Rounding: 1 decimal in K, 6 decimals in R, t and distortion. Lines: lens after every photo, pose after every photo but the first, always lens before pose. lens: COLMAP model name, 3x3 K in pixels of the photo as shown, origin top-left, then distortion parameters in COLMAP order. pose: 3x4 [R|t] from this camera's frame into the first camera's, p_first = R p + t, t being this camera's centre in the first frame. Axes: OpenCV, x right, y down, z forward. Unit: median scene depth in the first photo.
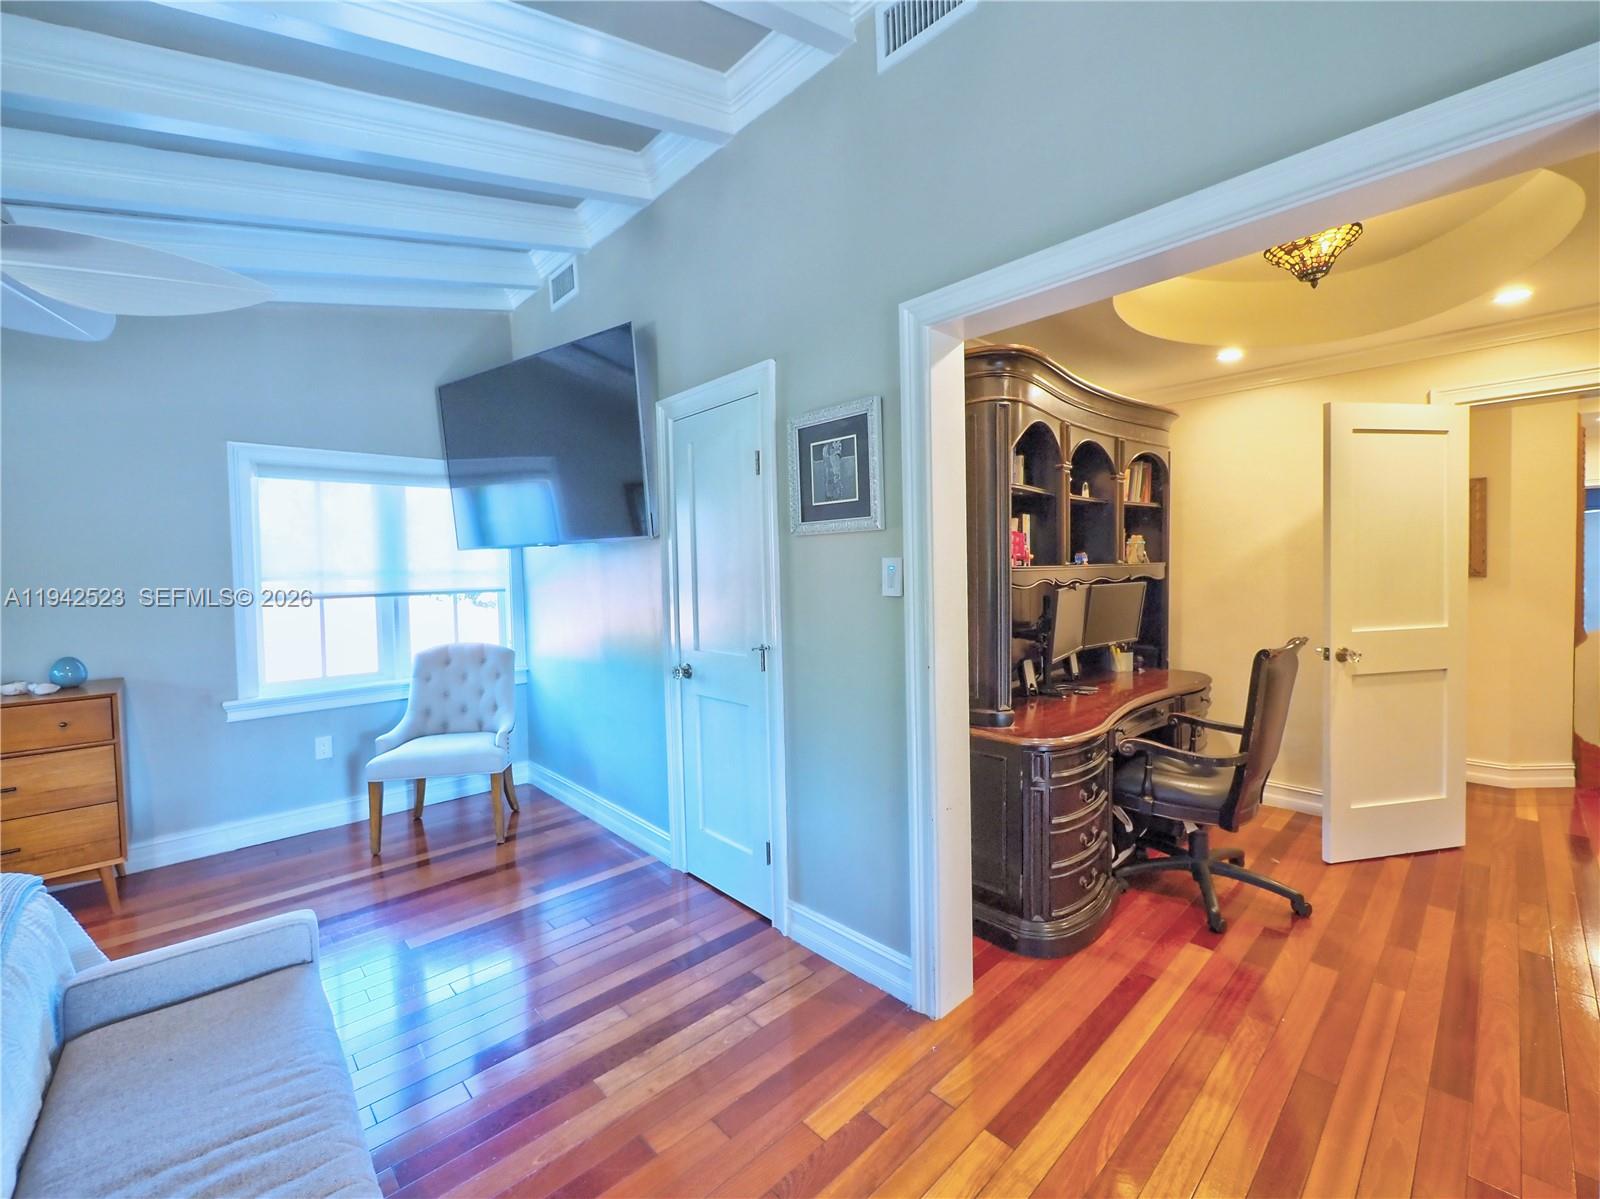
lens RADIAL K [[685.7, 0, 796.6], [0, 685.7, 588.7], [0, 0, 1]] dist [-0.007745, 0.000074]
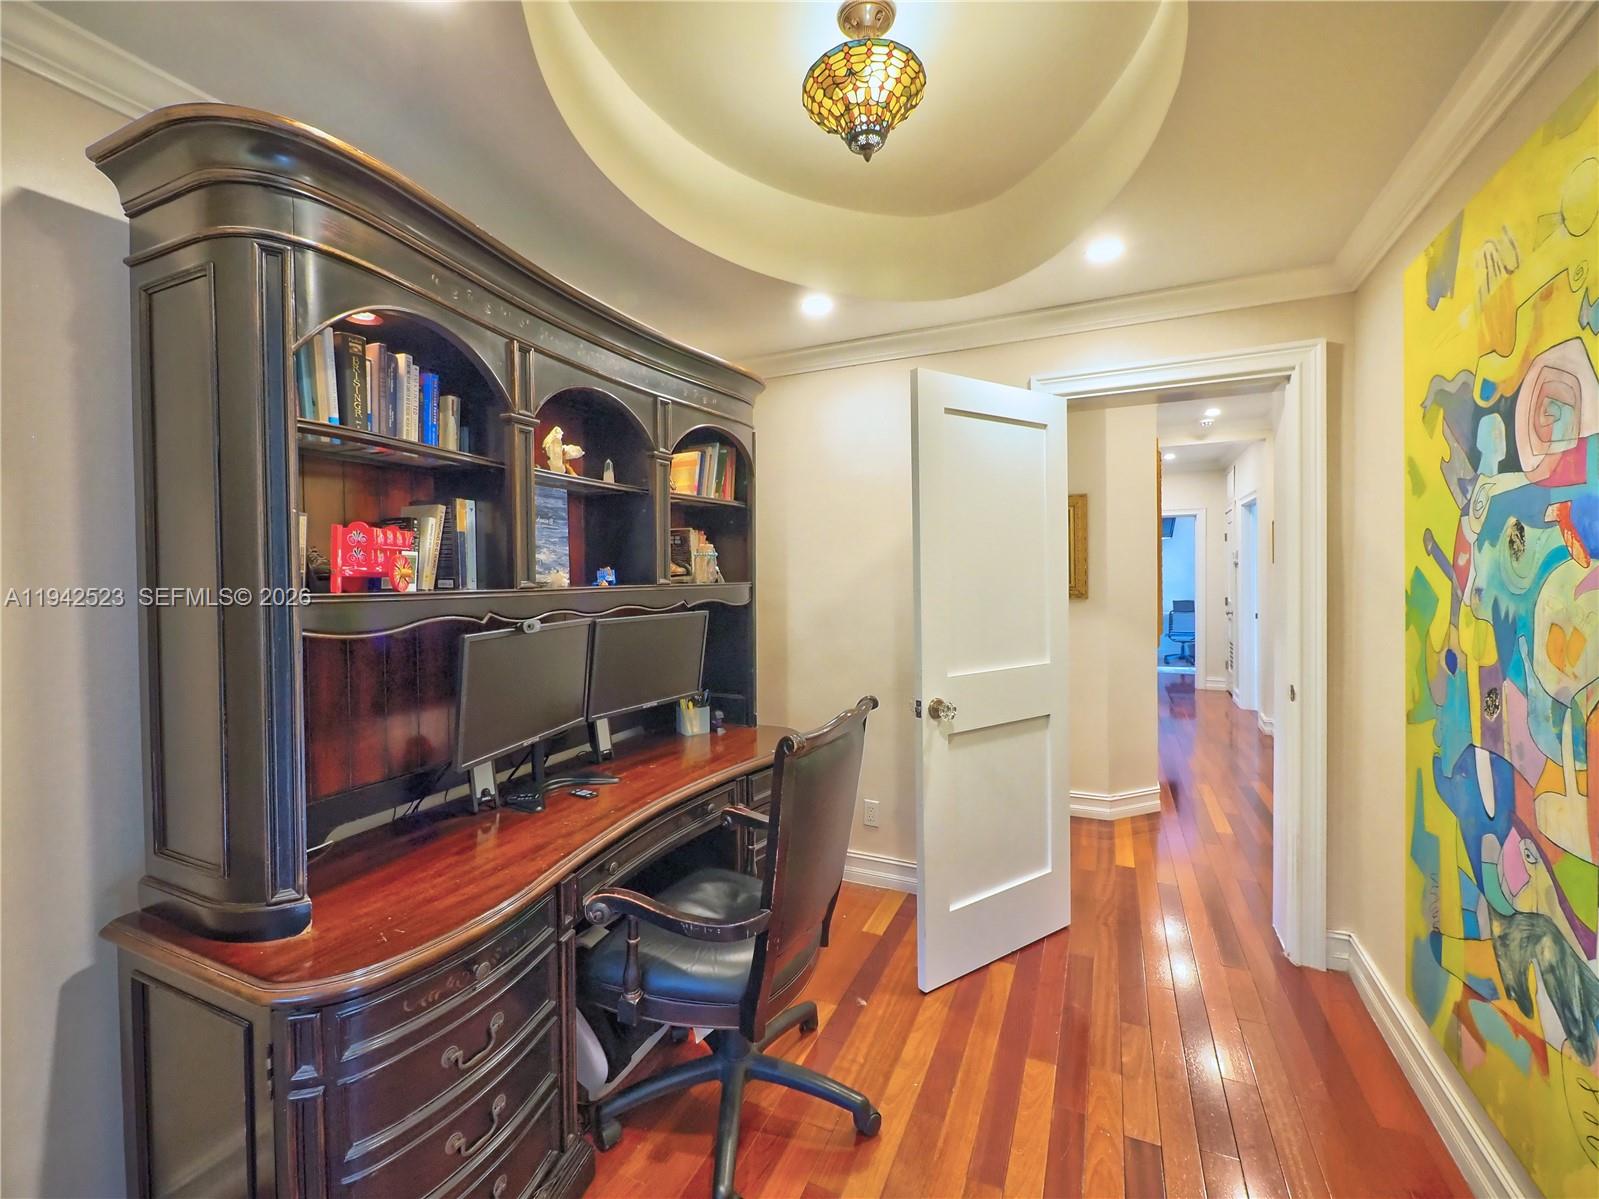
lens RADIAL K [[685.3, 0, 807.6], [0, 685.3, 587.2], [0, 0, 1]] dist [-0.007745, 0.000074]
pose [[0.922234, 0.002973, 0.386622, 0.377749], [0.005941, 0.999743, -0.021861, -0.020086], [-0.386588, 0.022458, 0.921979, 0.358576]]
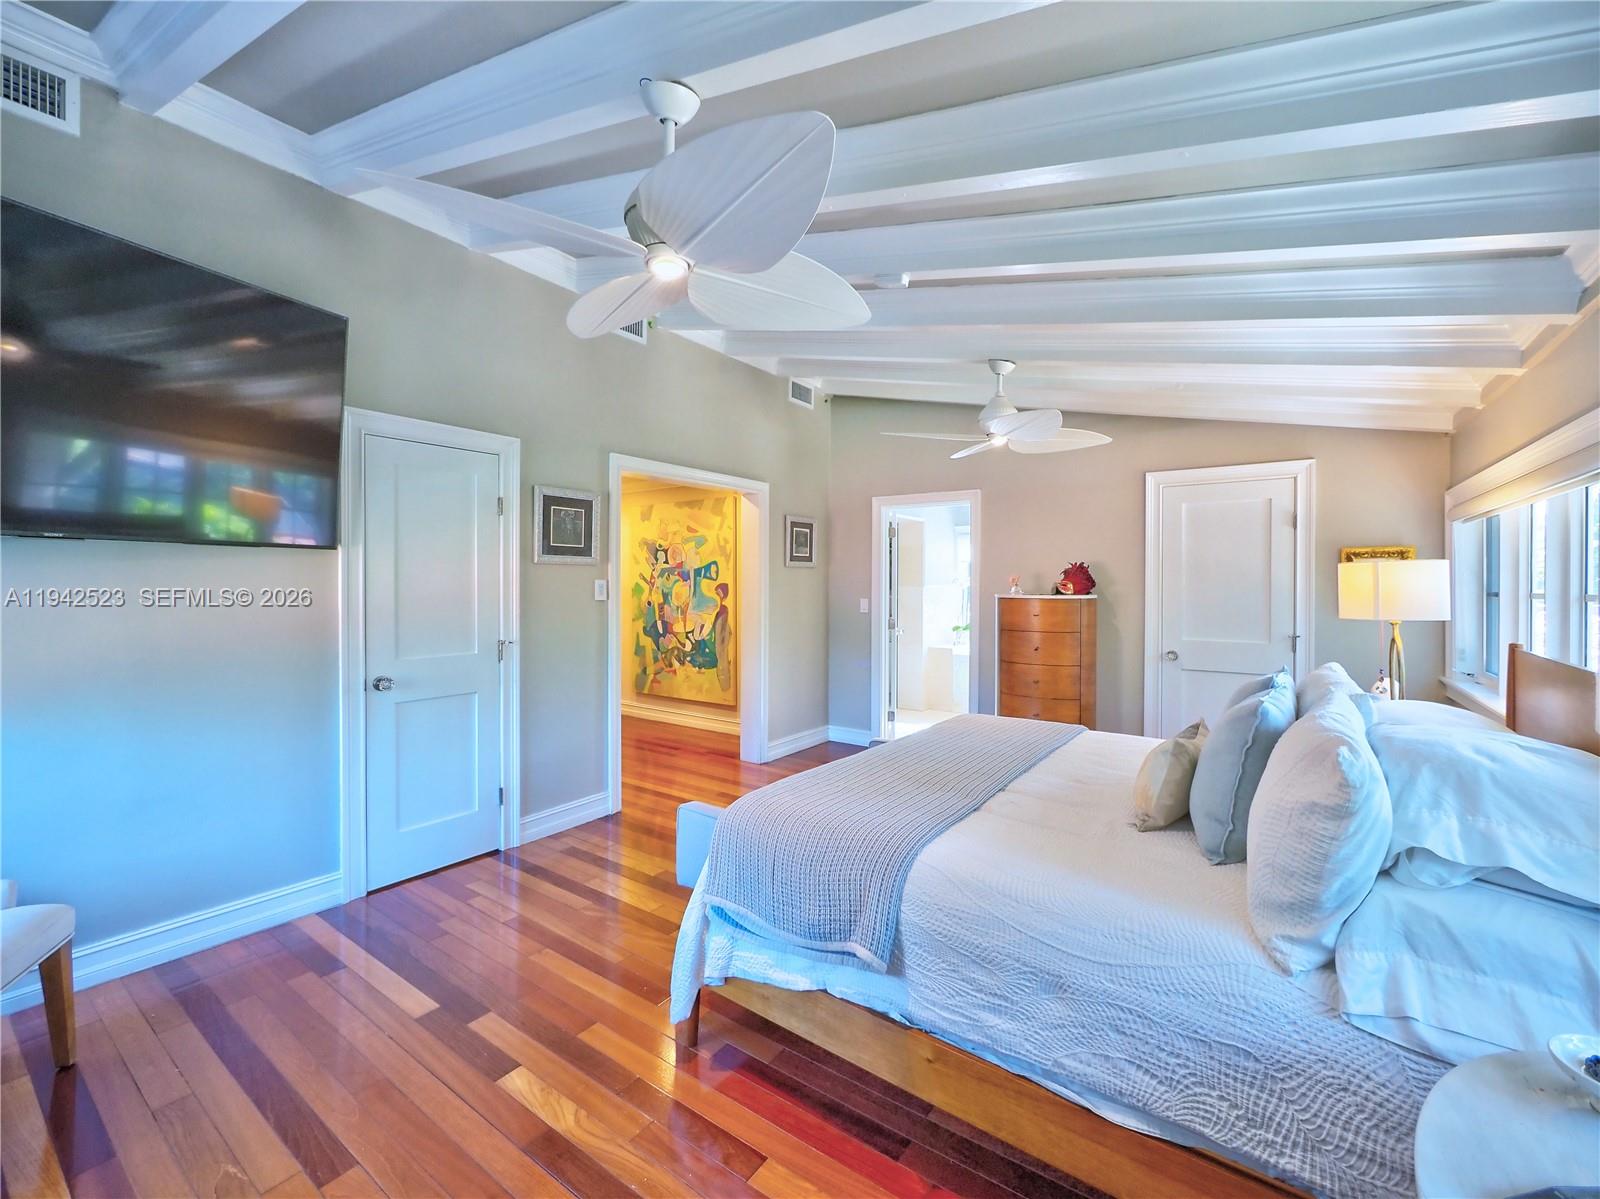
lens RADIAL K [[685.7, 0, 804.5], [0, 685.7, 588.7], [0, 0, 1]] dist [-0.007745, 0.000074]
pose [[-0.197864, 0.011400, 0.980163, -1.288195], [0.035817, 0.999349, -0.004393, 0.005917], [-0.979575, 0.034238, -0.198144, 0.583301]]
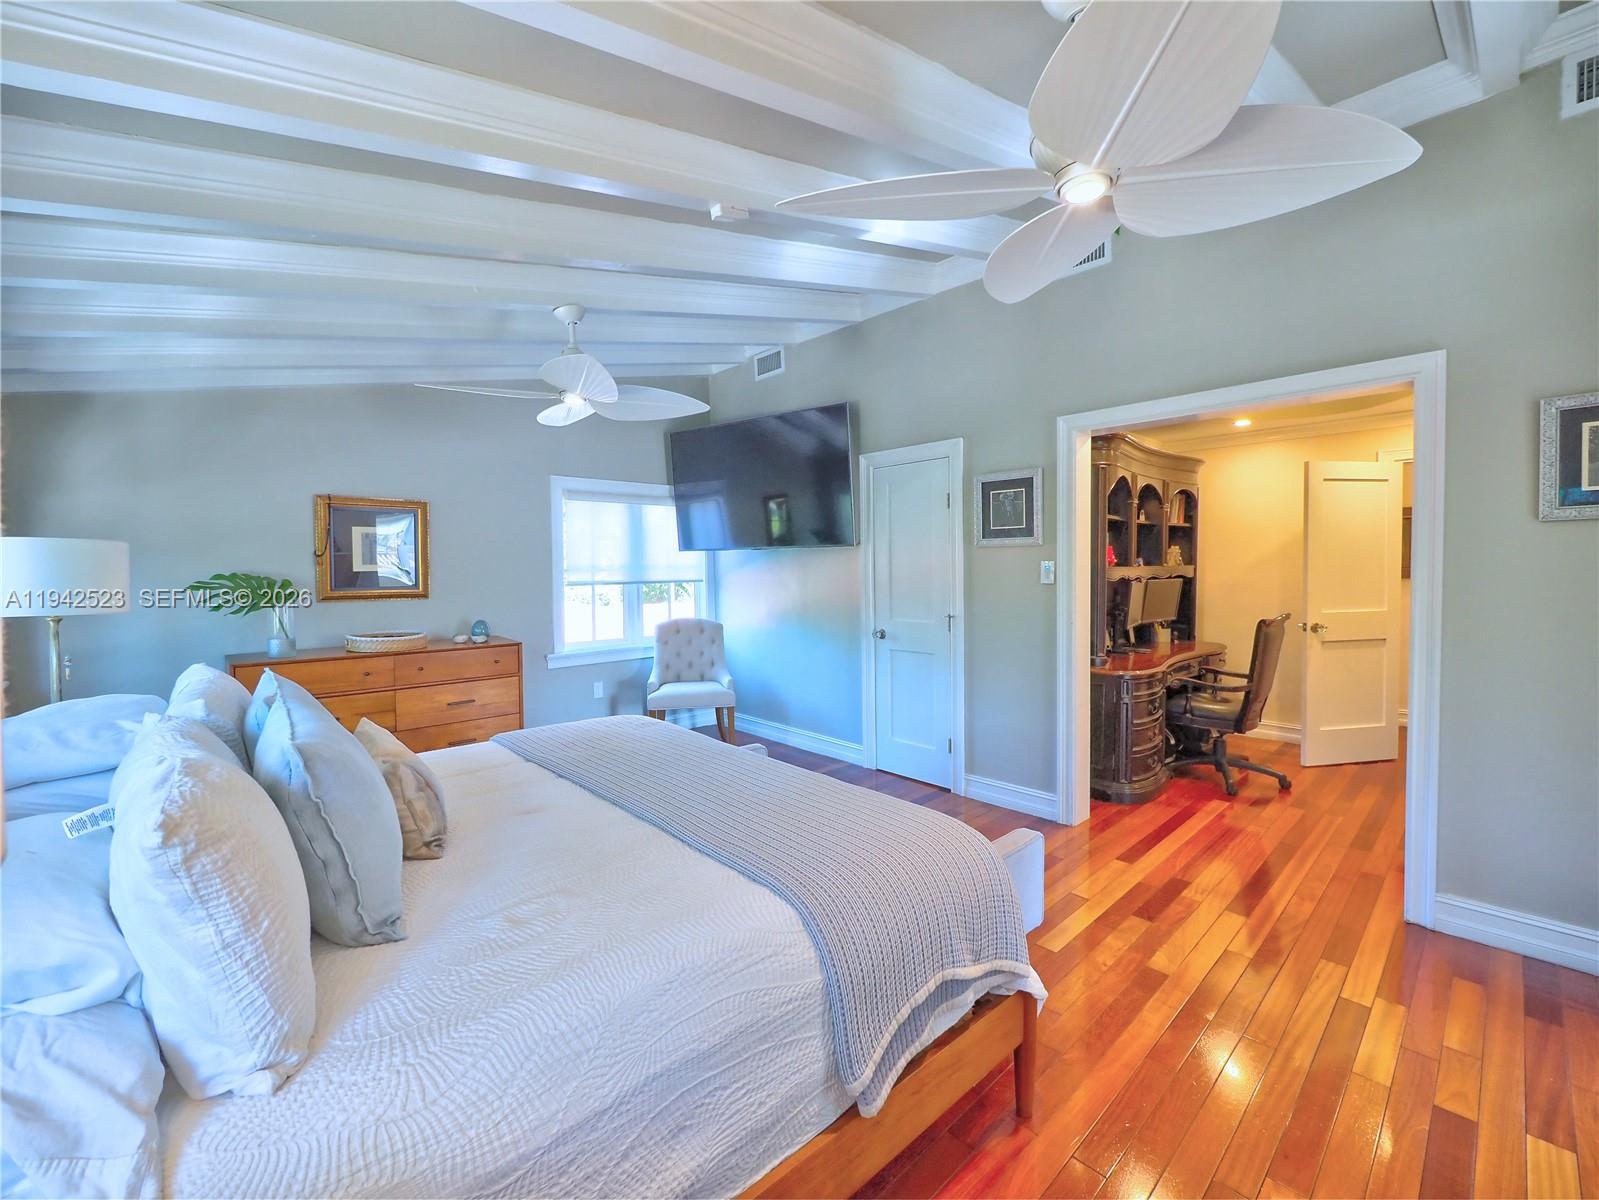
lens RADIAL K [[685.3, 0, 792.0], [0, 685.3, 589.4], [0, 0, 1]] dist [-0.007745, 0.000074]
pose [[0.999937, 0.010152, -0.004828, -0.350635], [-0.010140, 0.999945, 0.002622, 0.019810], [0.004855, -0.002573, 0.999985, -0.513410]]
